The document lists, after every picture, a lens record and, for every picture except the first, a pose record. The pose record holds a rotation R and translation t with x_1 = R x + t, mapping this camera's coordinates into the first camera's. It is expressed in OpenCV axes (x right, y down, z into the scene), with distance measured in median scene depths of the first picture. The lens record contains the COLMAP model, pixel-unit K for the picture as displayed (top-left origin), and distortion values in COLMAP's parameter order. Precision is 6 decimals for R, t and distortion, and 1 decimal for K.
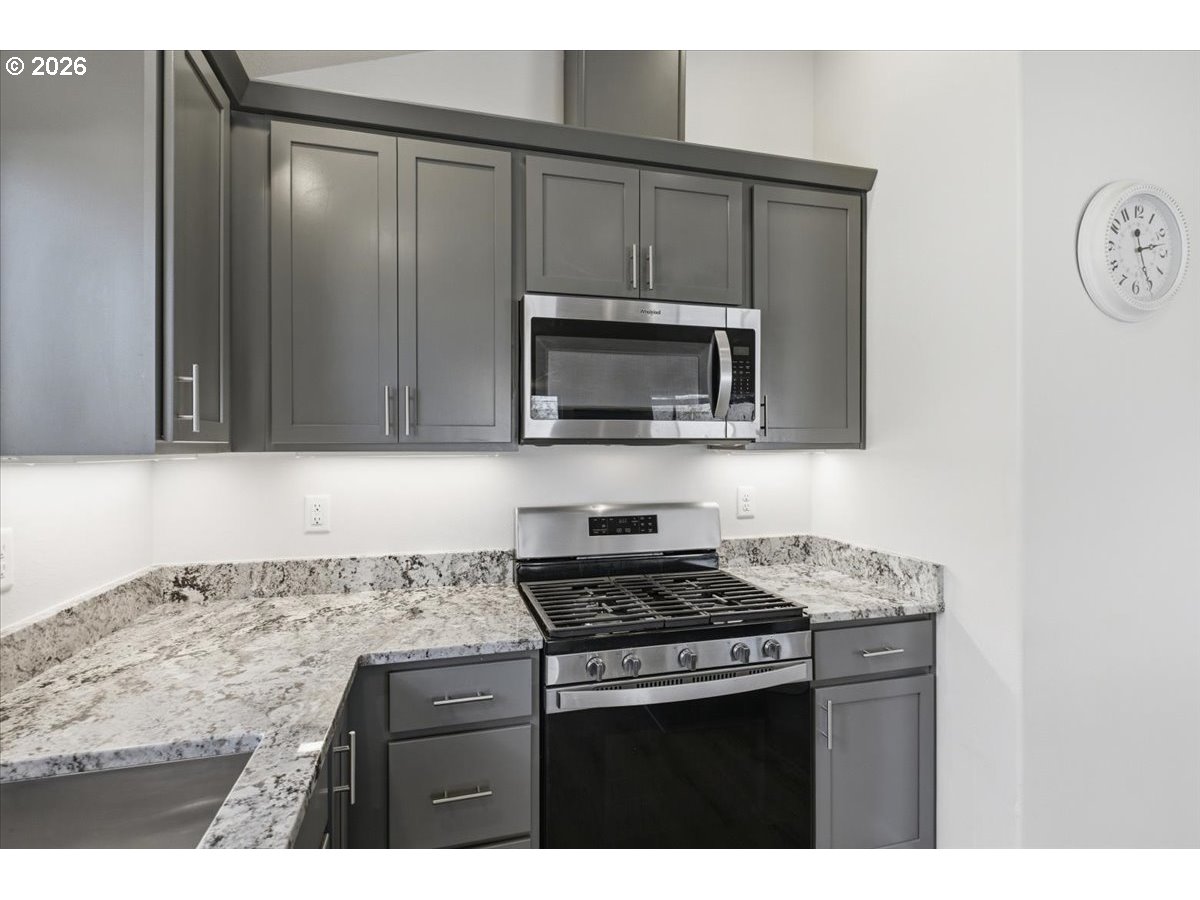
lens RADIAL K [[600.8, 0, 606.9], [0, 600.8, 445.3], [0, 0, 1]] dist [0.003801, -0.000892]
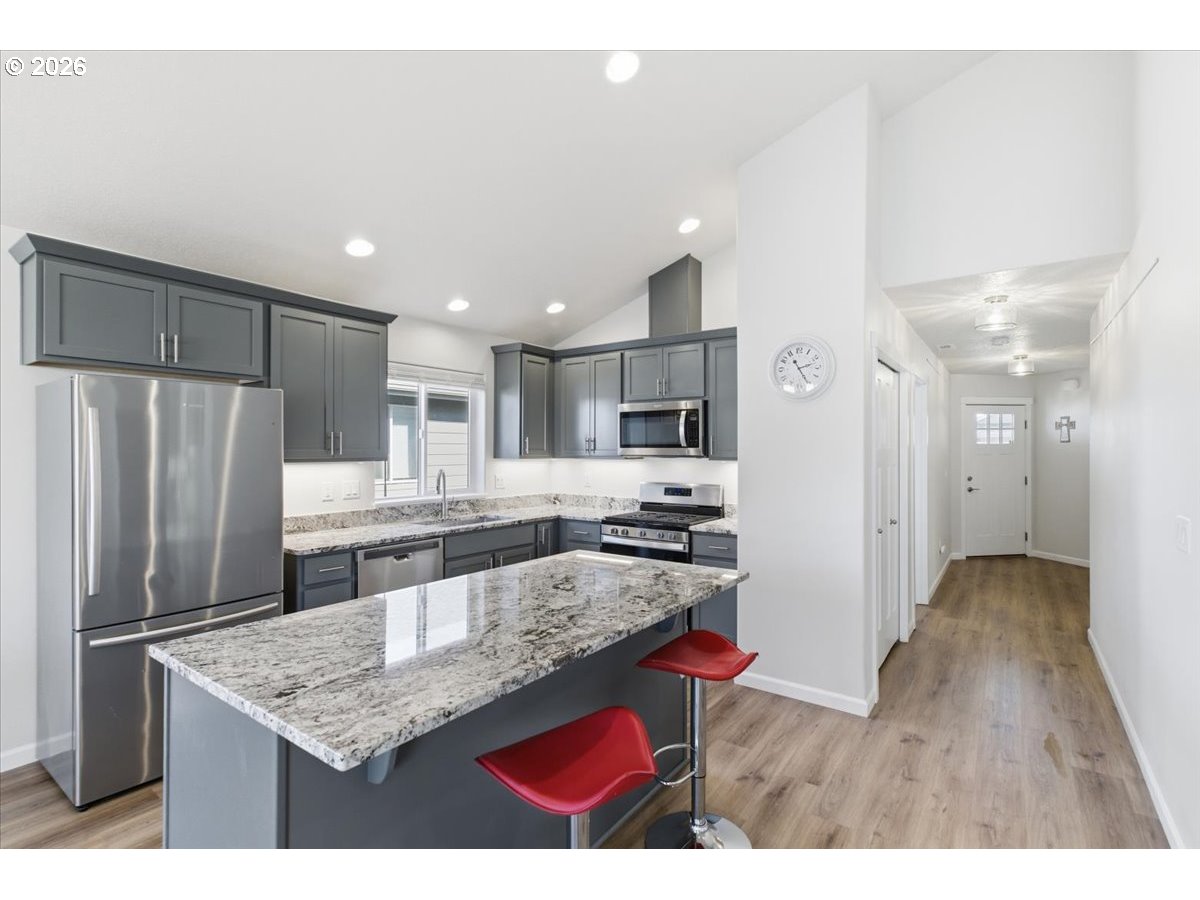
lens RADIAL K [[572.9, 0, 607.2], [0, 572.9, 446.2], [0, 0, 1]] dist [0.003074, -0.000289]
pose [[0.630534, -0.001701, -0.776160, 1.839054], [-0.005837, 0.999959, -0.006933, -0.031138], [0.776140, 0.008902, 0.630498, -0.716083]]
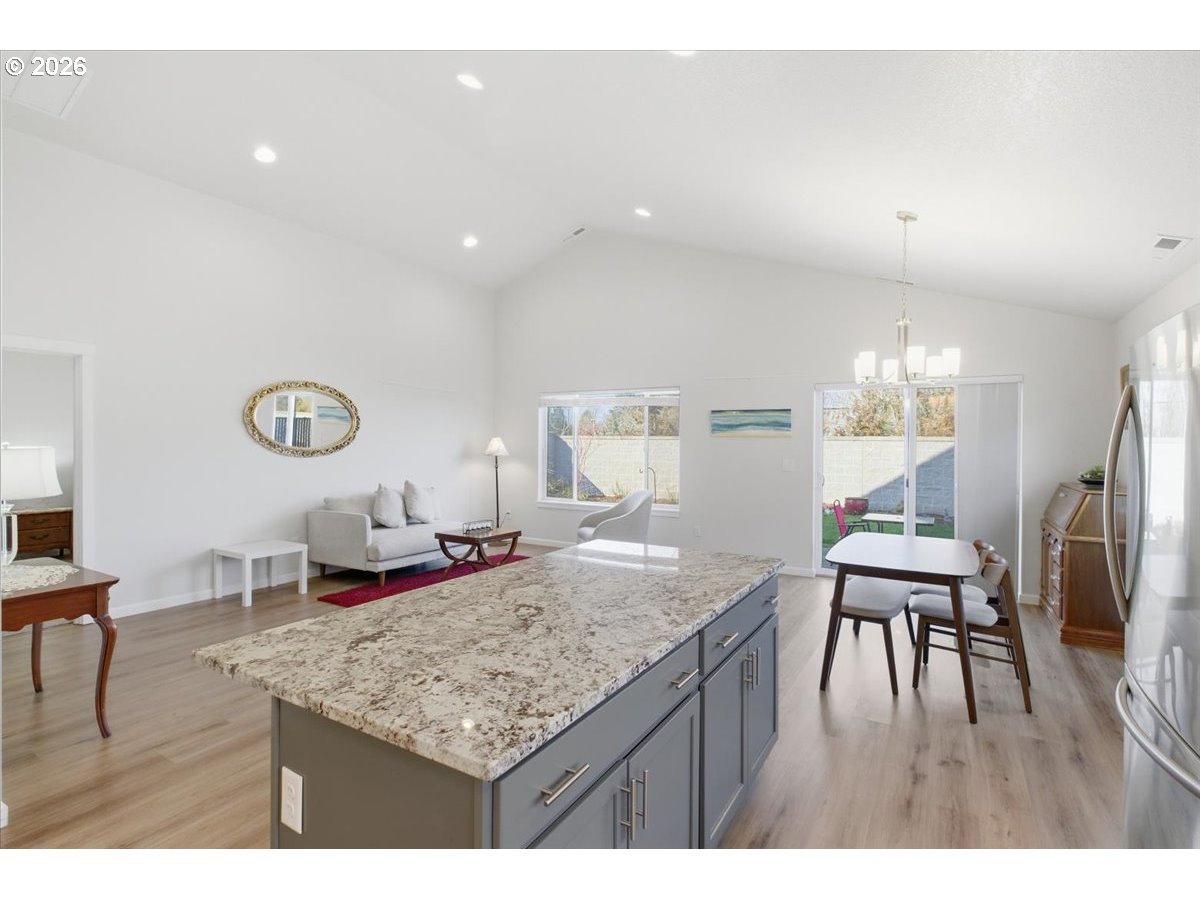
lens RADIAL K [[572.9, 0, 607.2], [0, 572.9, 446.2], [0, 0, 1]] dist [0.003074, -0.000289]
pose [[-0.692341, -0.003814, 0.721560, 0.047057], [-0.001809, 0.999992, 0.003550, -0.013430], [-0.721568, 0.001153, -0.692342, 0.556649]]
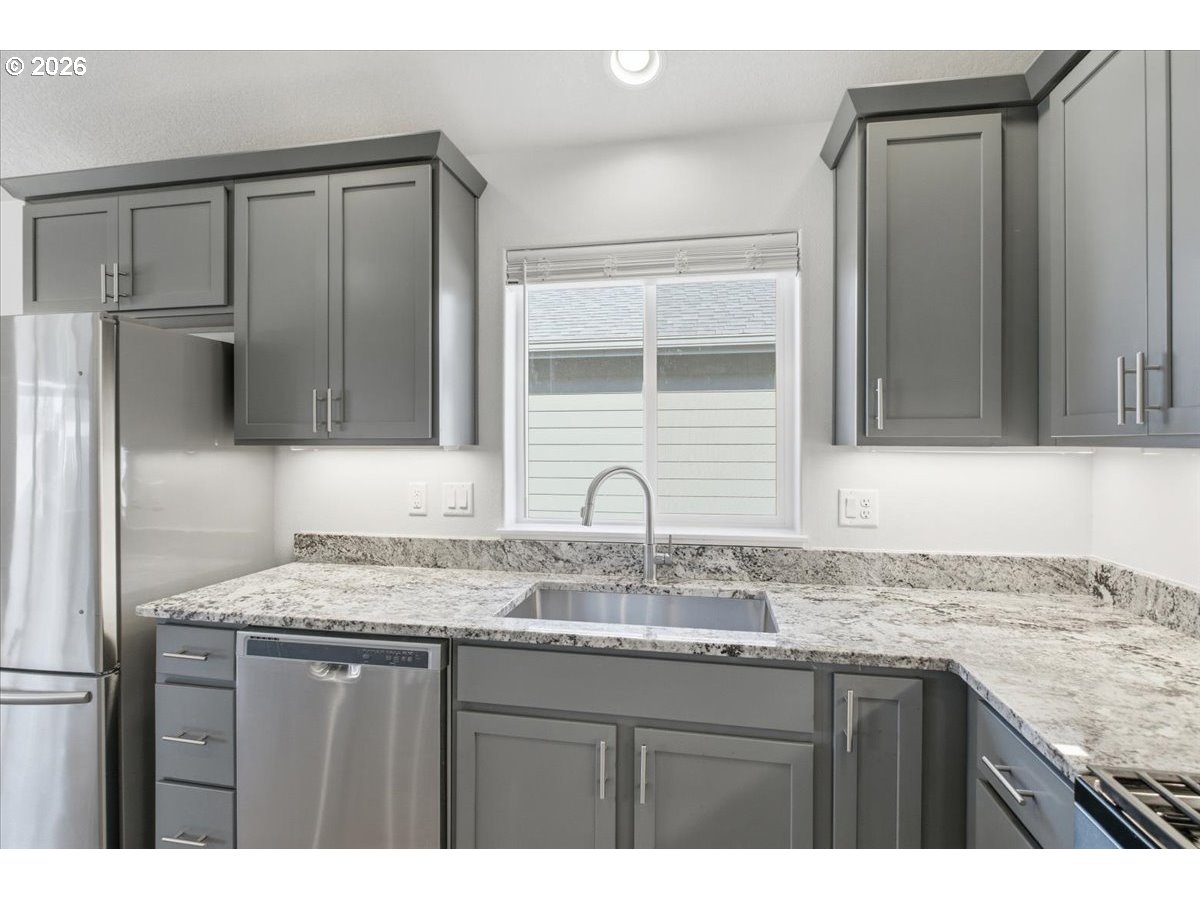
lens RADIAL K [[572.9, 0, 607.2], [0, 572.9, 446.2], [0, 0, 1]] dist [0.003074, -0.000289]
pose [[-0.435998, 0.008407, -0.899908, 0.481380], [-0.000738, 0.999953, 0.009699, 0.002975], [0.899947, 0.004893, -0.435971, 0.680633]]
